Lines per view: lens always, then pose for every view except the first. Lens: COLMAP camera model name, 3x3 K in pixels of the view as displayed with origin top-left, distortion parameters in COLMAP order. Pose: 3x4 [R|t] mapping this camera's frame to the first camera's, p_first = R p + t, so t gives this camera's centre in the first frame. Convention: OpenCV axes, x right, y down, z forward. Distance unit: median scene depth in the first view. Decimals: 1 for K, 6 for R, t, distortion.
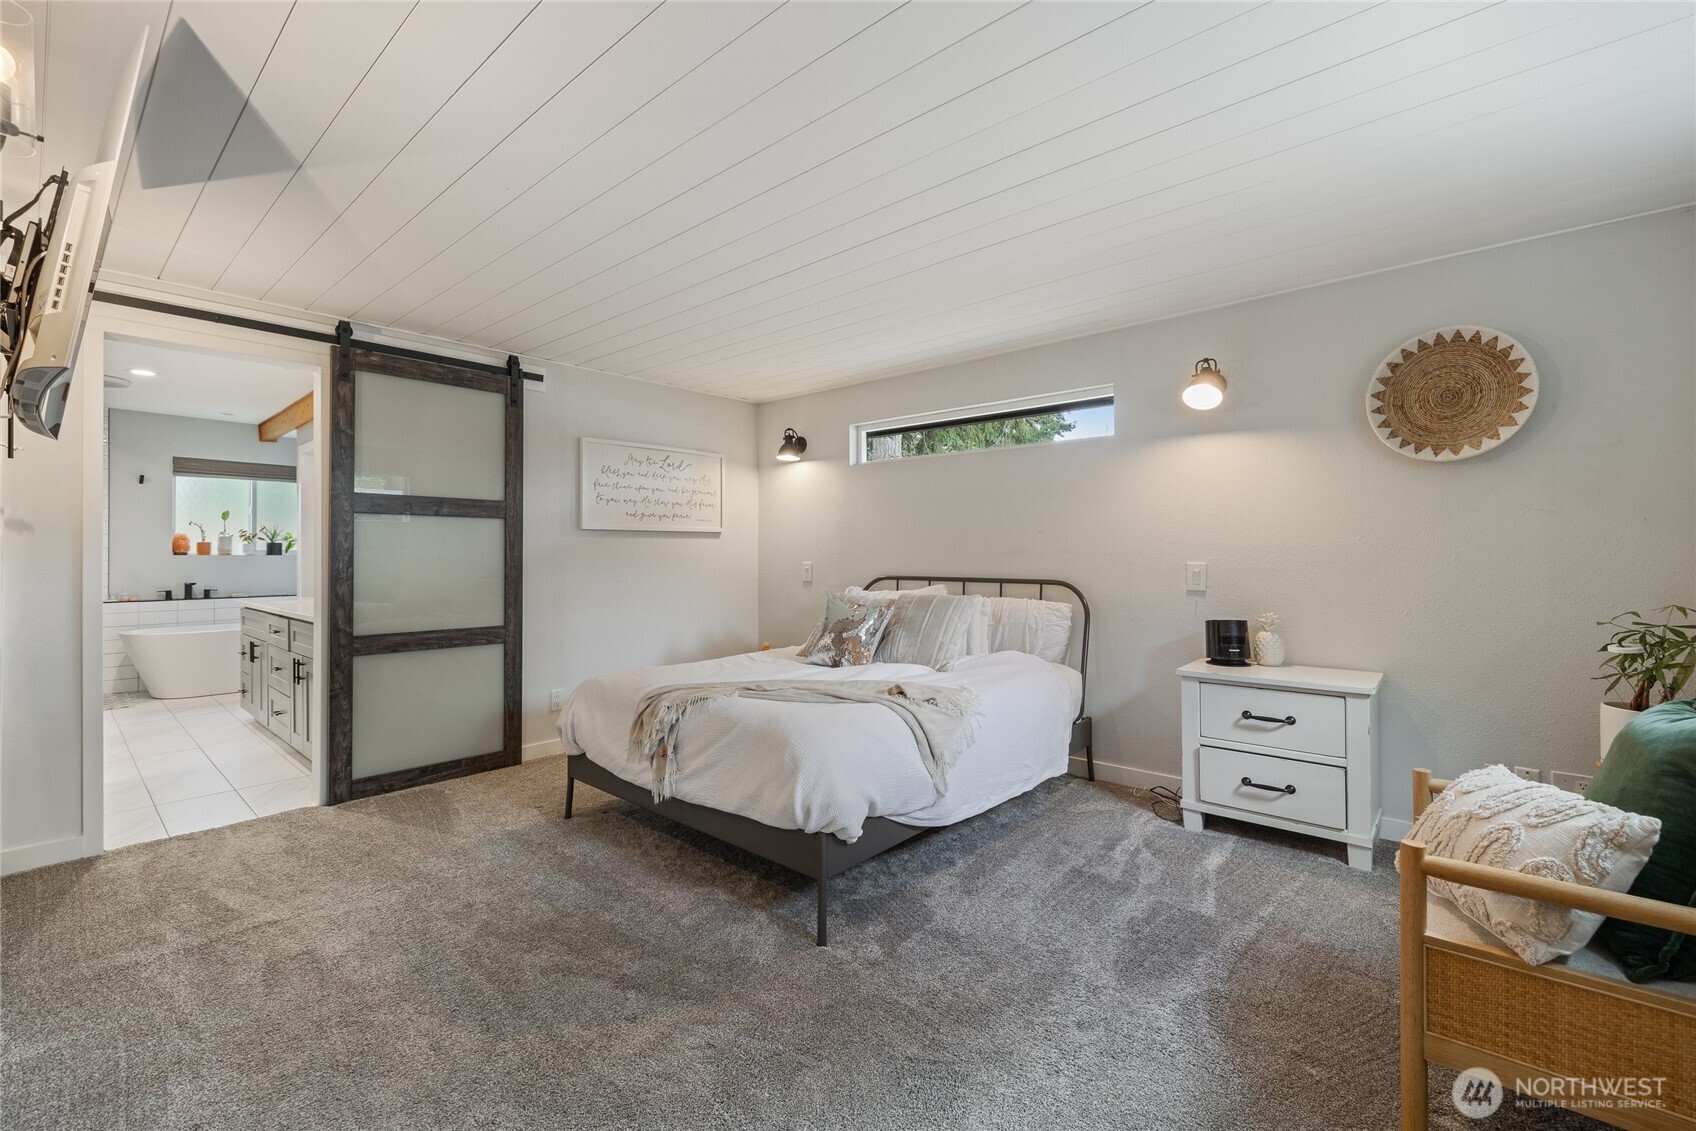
lens RADIAL K [[726.1, 0, 848.3], [0, 726.1, 555.7], [0, 0, 1]] dist [0.004424, 0.001109]
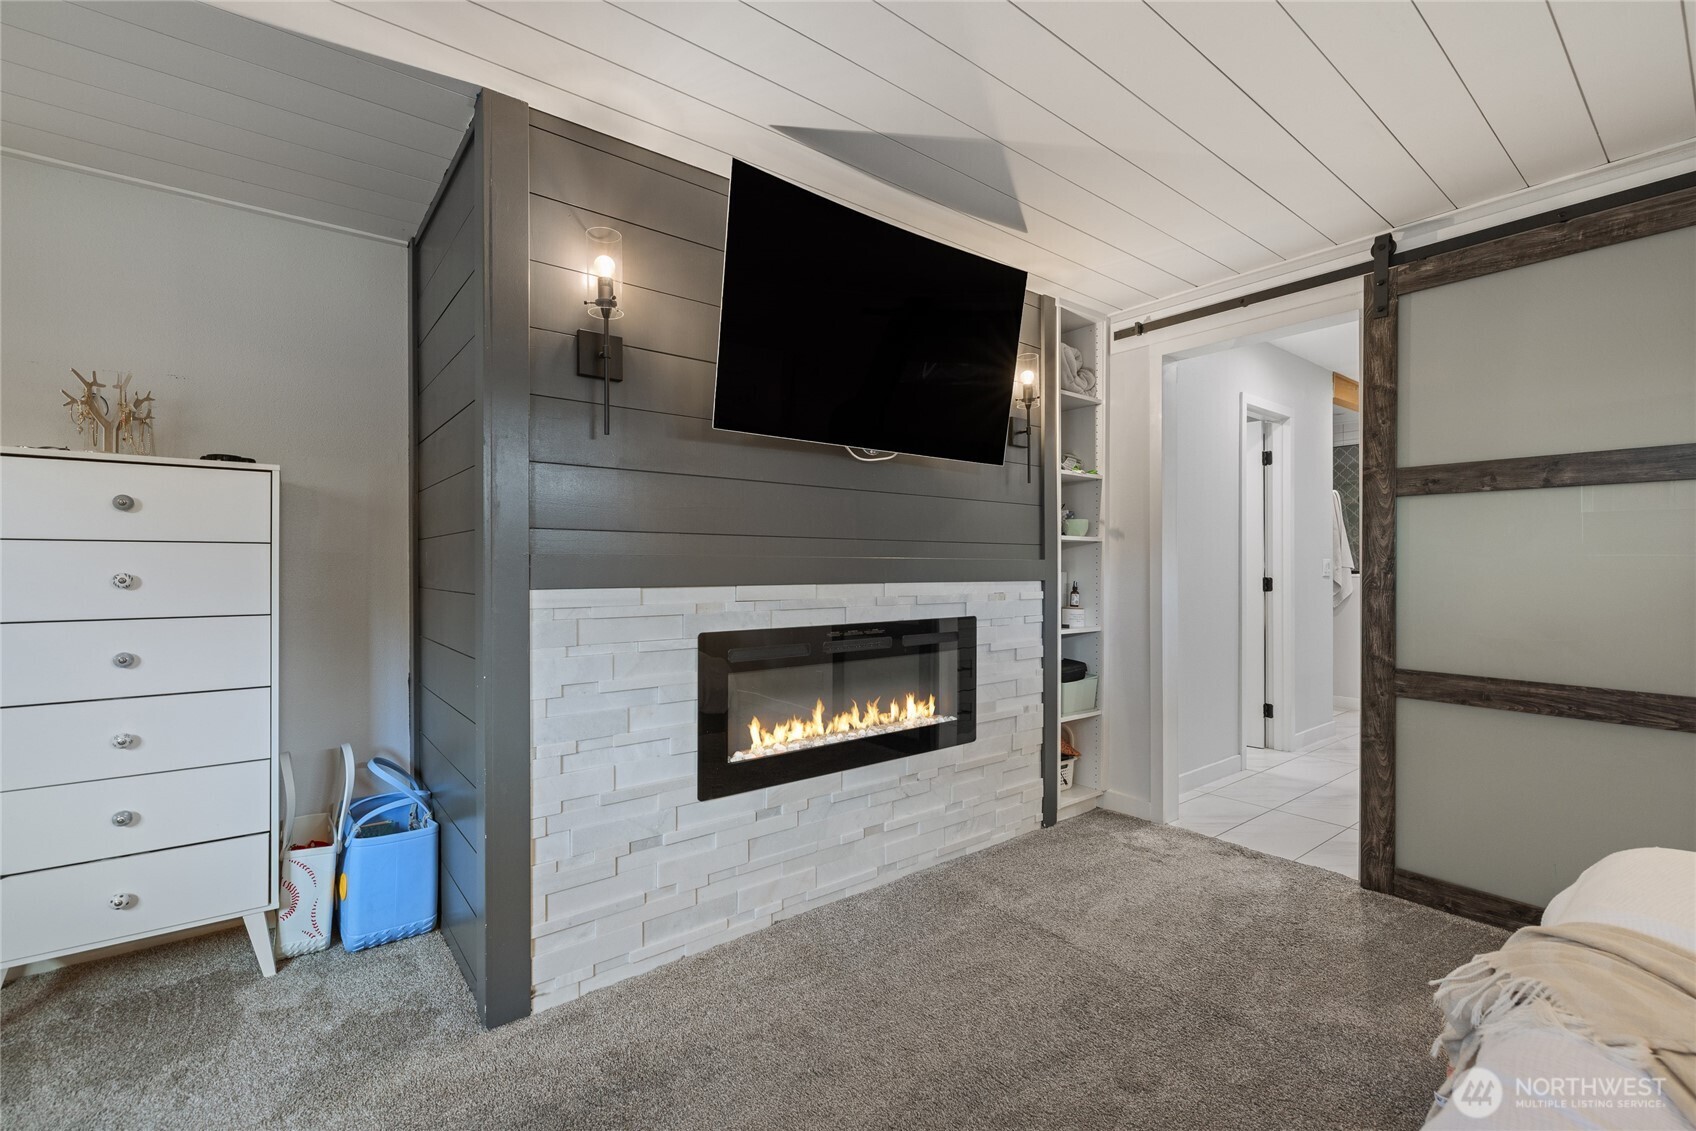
lens RADIAL K [[726.1, 0, 843.0], [0, 726.1, 570.6], [0, 0, 1]] dist [0.004424, 0.001109]
pose [[-0.189367, 0.009773, -0.981858, 0.062641], [-0.001906, 0.999945, 0.010320, 0.003653], [0.981904, 0.003825, -0.189338, 0.292316]]
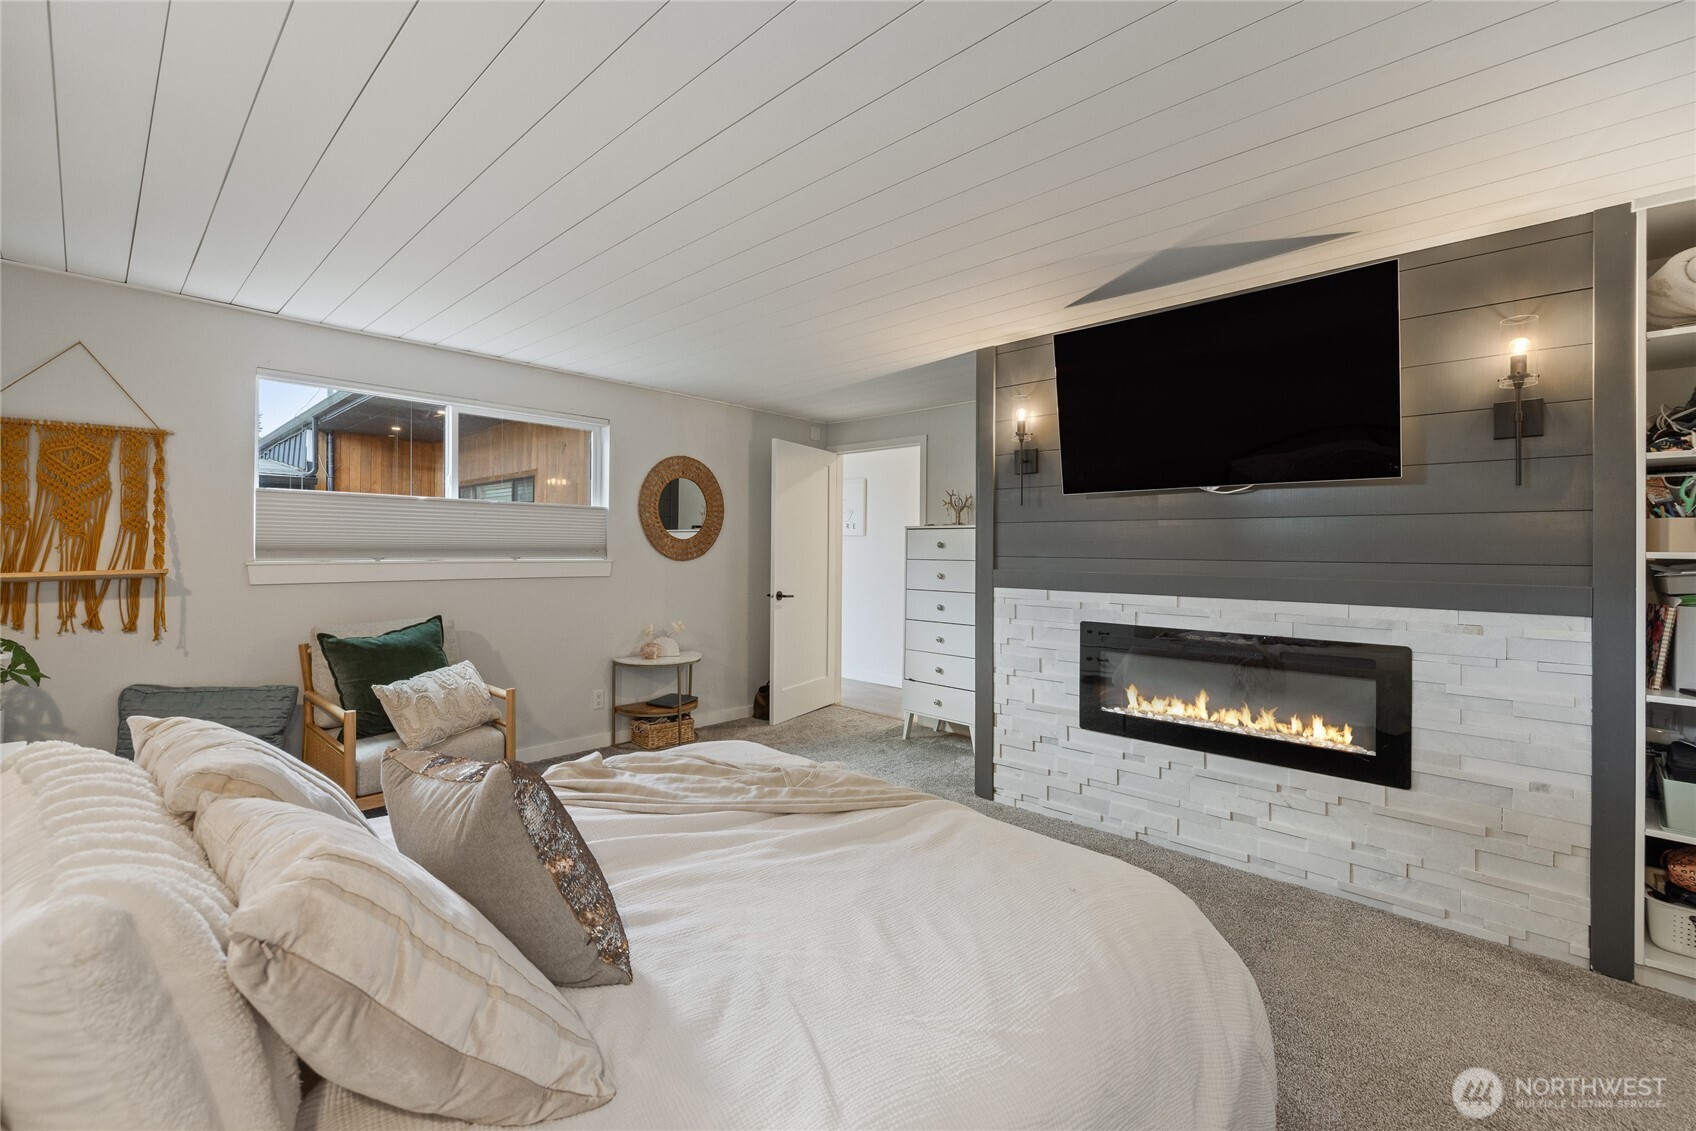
lens RADIAL K [[726.1, 0, 851.1], [0, 726.1, 548.4], [0, 0, 1]] dist [0.004424, 0.001109]
pose [[-0.998988, -0.004025, 0.044794, -0.052050], [-0.003953, 0.999991, 0.001701, -0.009694], [-0.044801, 0.001522, -0.998995, 0.560730]]
